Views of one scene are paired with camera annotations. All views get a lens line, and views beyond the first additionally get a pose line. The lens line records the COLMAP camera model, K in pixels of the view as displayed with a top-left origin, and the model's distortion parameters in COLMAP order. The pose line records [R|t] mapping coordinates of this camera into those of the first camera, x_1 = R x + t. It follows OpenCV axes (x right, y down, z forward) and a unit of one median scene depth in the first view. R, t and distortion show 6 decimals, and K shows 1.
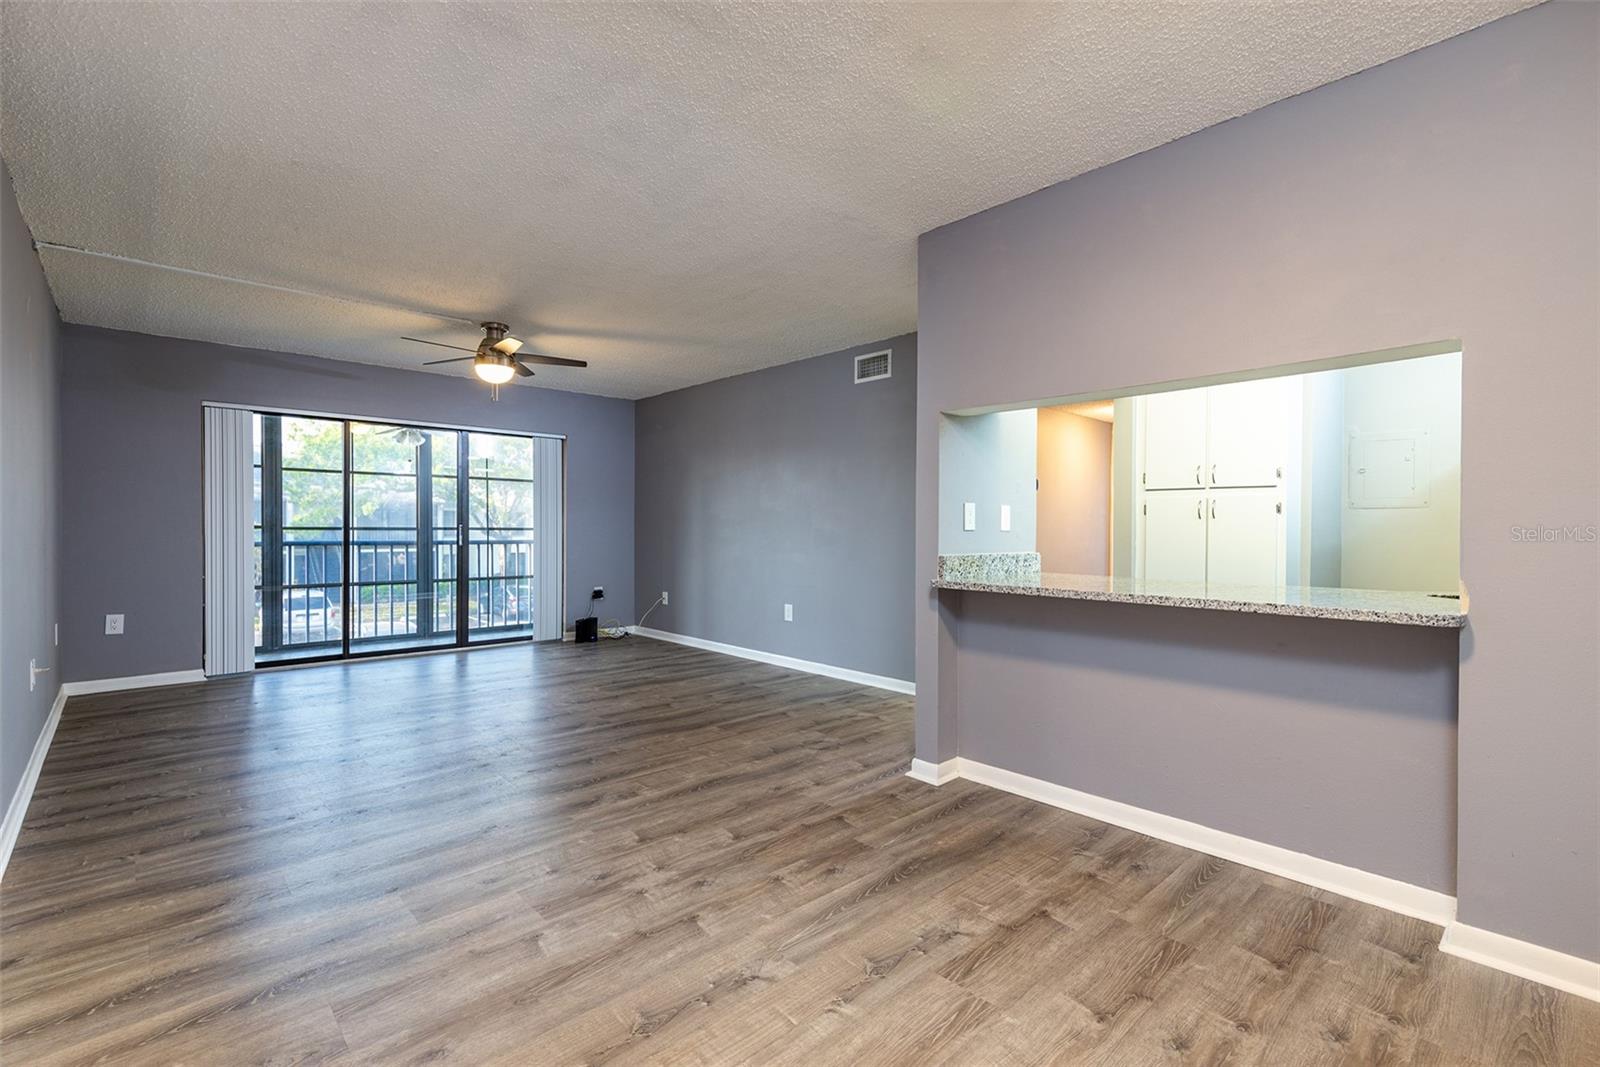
lens RADIAL K [[718.8, 0, 803.2], [0, 718.8, 535.9], [0, 0, 1]] dist [0.007082, -0.000866]
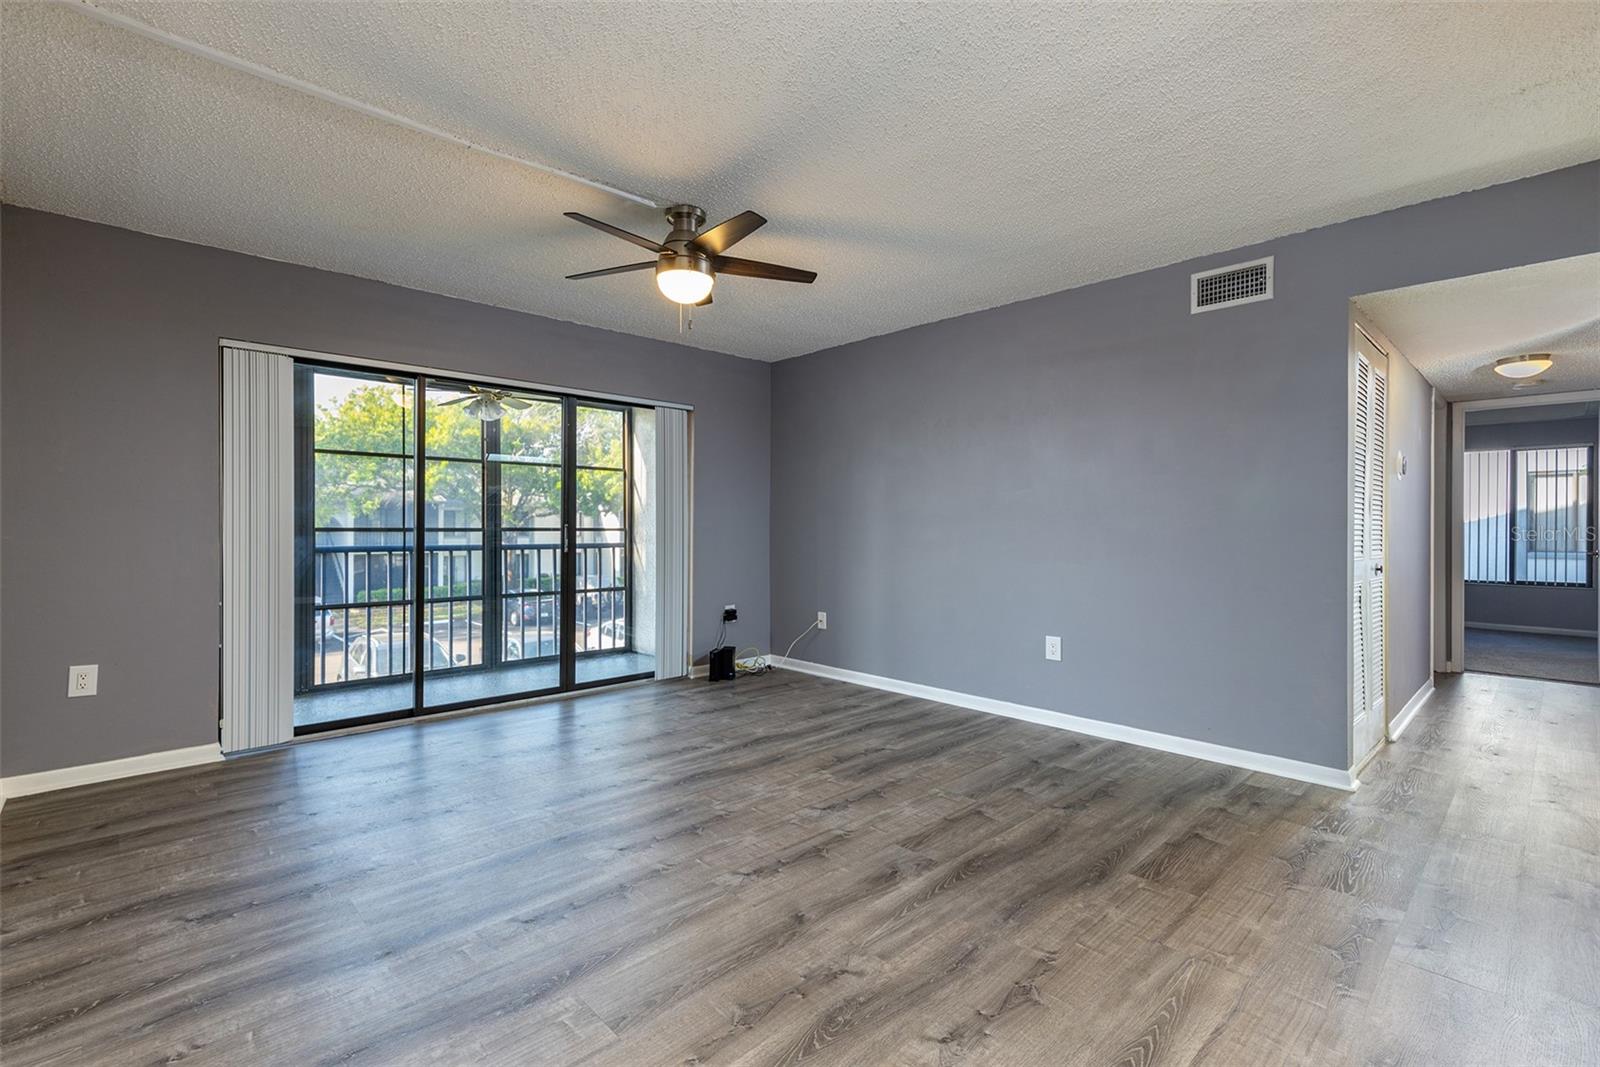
lens RADIAL K [[718.8, 0, 799.8], [0, 718.8, 528.7], [0, 0, 1]] dist [0.007082, -0.000866]
pose [[0.999938, -0.001944, 0.010983, -0.352632], [0.002044, 0.999956, -0.009112, -0.005253], [-0.010965, 0.009134, 0.999898, 0.381605]]
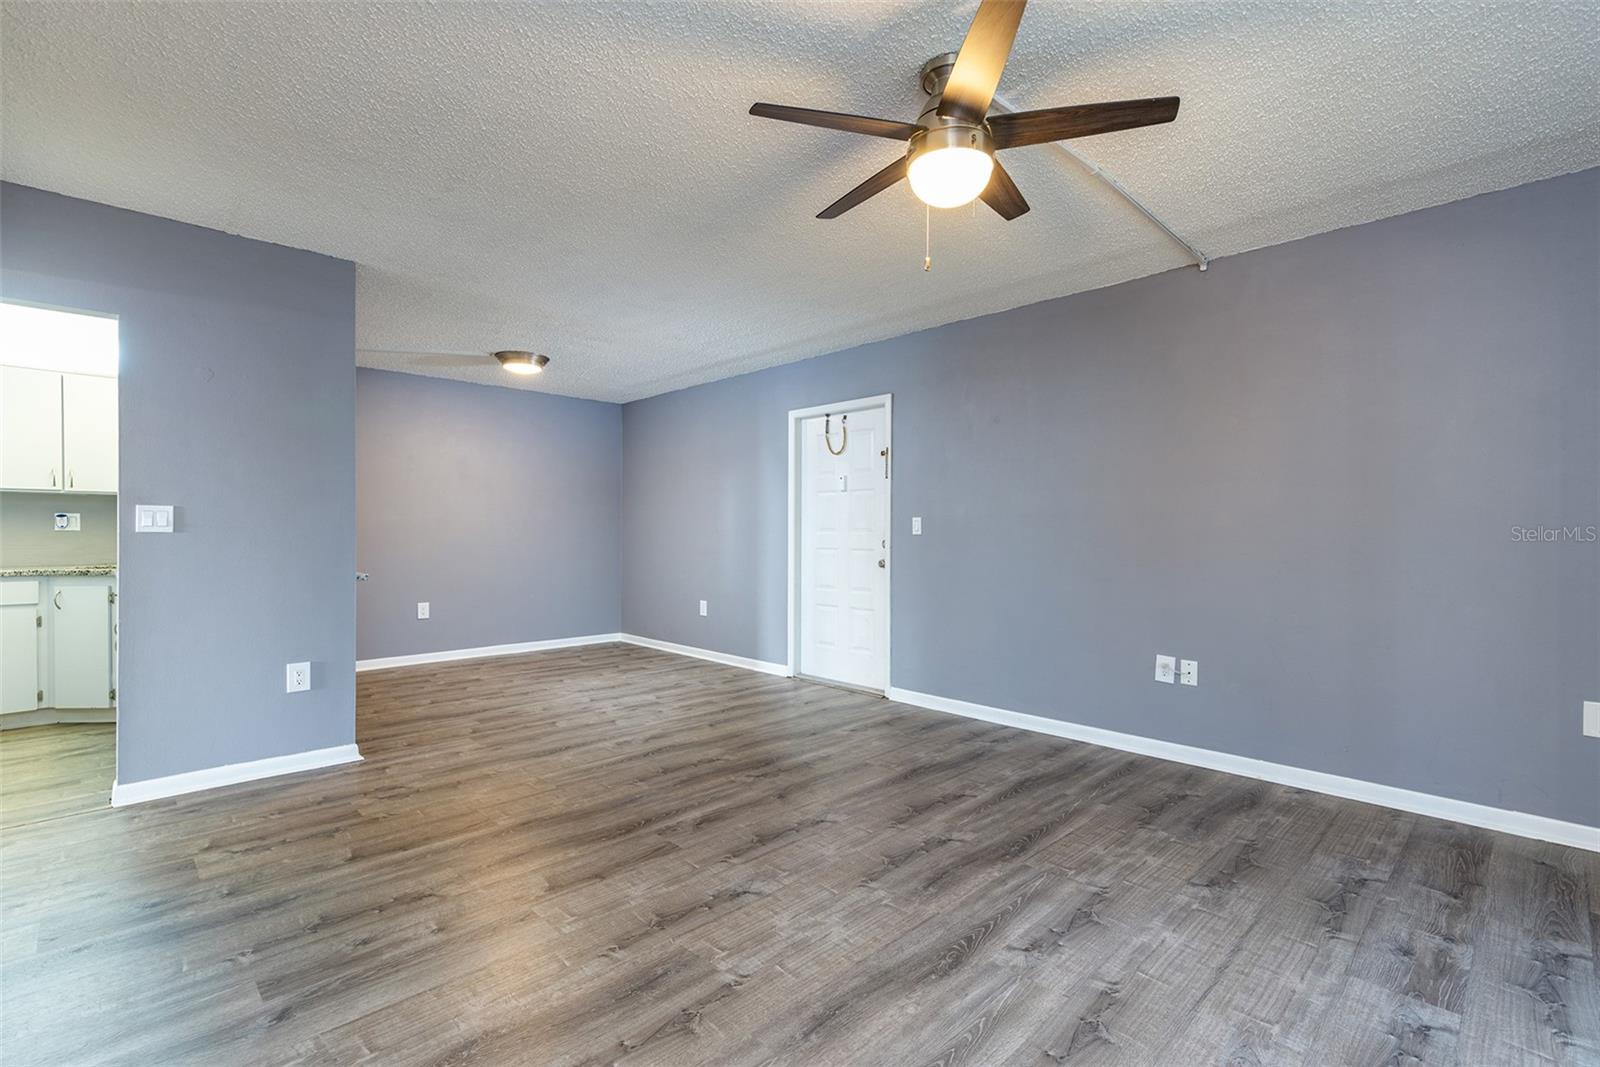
lens RADIAL K [[718.8, 0, 805.0], [0, 718.8, 535.9], [0, 0, 1]] dist [0.007082, -0.000866]
pose [[-0.999582, -0.006764, -0.028110, -0.350368], [-0.007230, 0.999838, 0.016513, -0.017876], [0.027994, 0.016710, -0.999468, 1.513785]]
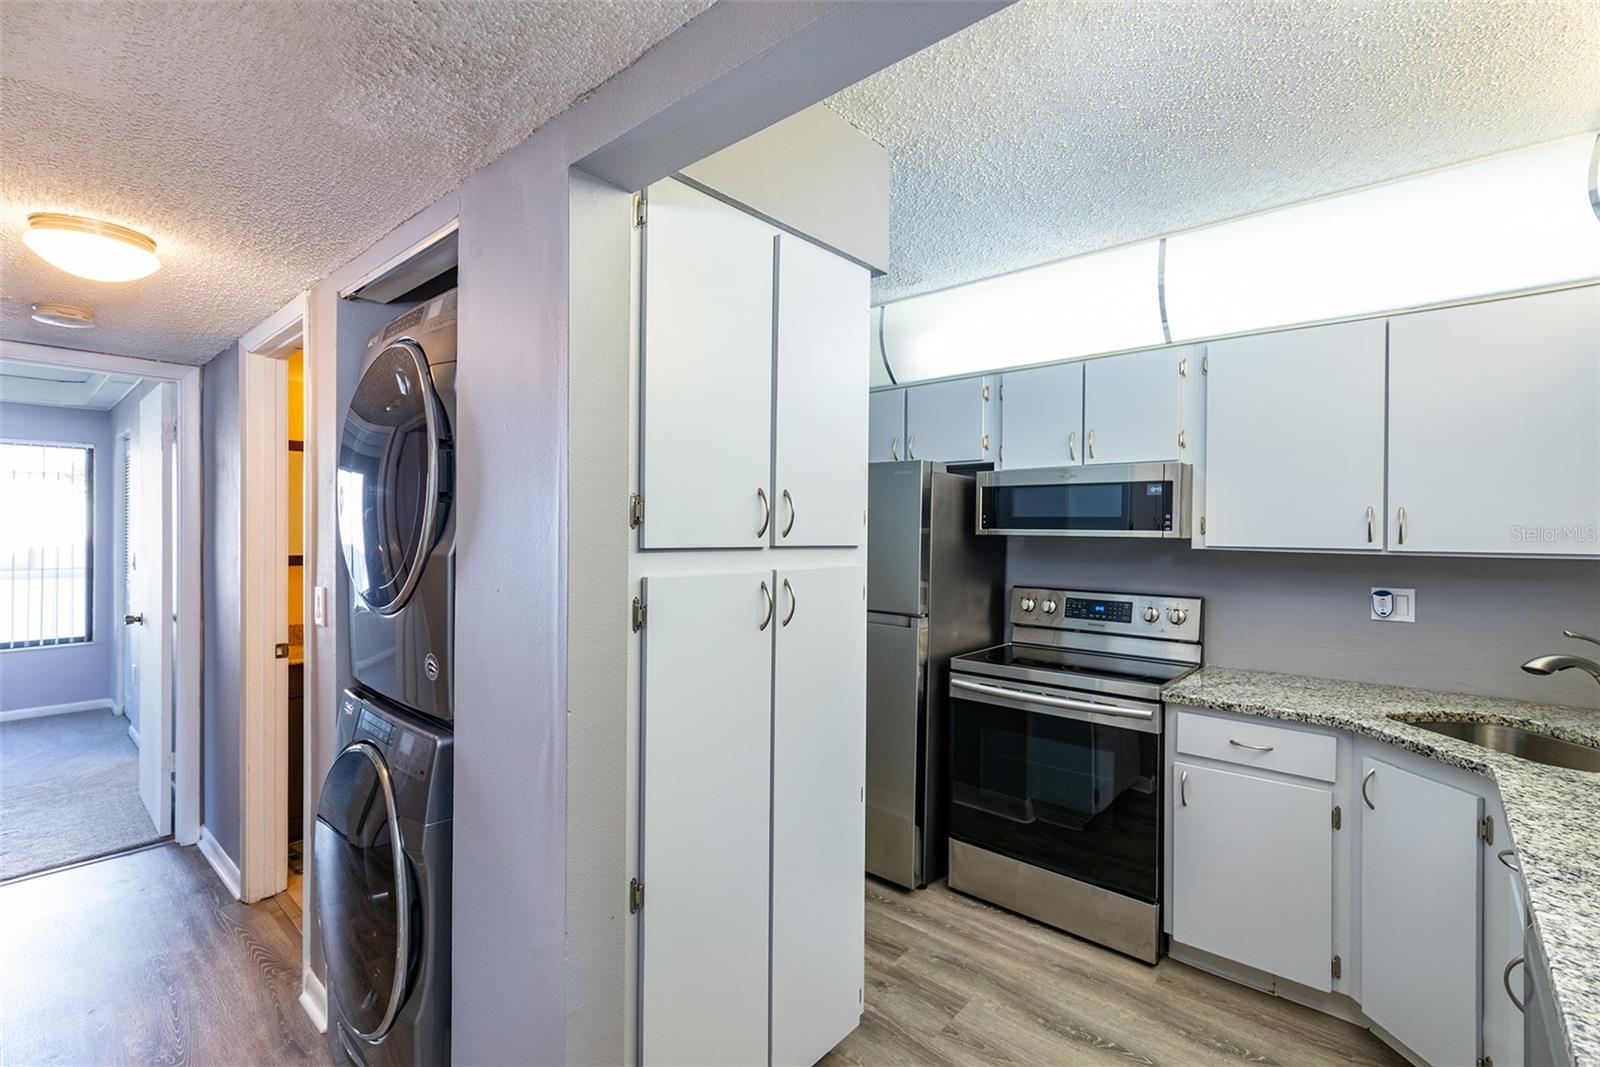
lens RADIAL K [[718.8, 0, 794.7], [0, 718.8, 534.3], [0, 0, 1]] dist [0.007082, -0.000866]
pose [[-0.105740, -0.014285, 0.994291, 0.170334], [0.002283, 0.999891, 0.014608, -0.074159], [-0.994391, 0.003814, -0.105696, 0.967924]]
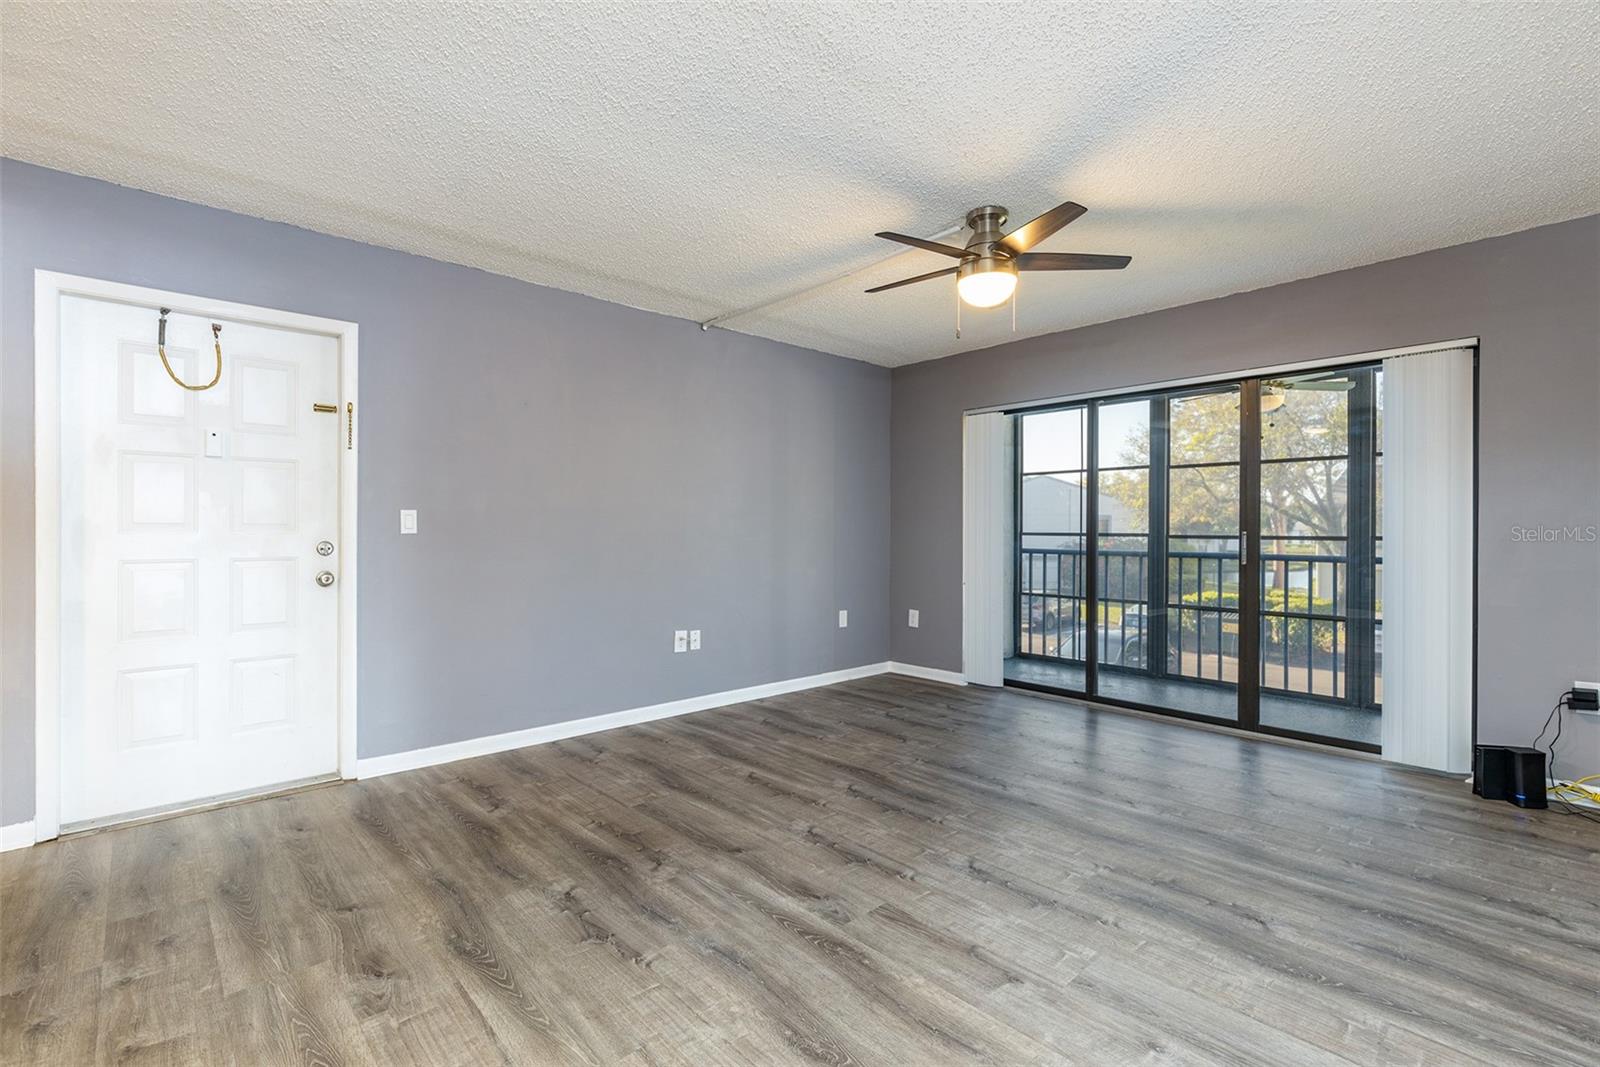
lens RADIAL K [[718.8, 0, 793.3], [0, 718.8, 532.2], [0, 0, 1]] dist [0.007082, -0.000866]
pose [[-0.009732, -0.003516, -0.999946, 0.214394], [-0.015561, 0.999873, -0.003364, -0.009083], [0.999832, 0.015528, -0.009786, 0.888162]]
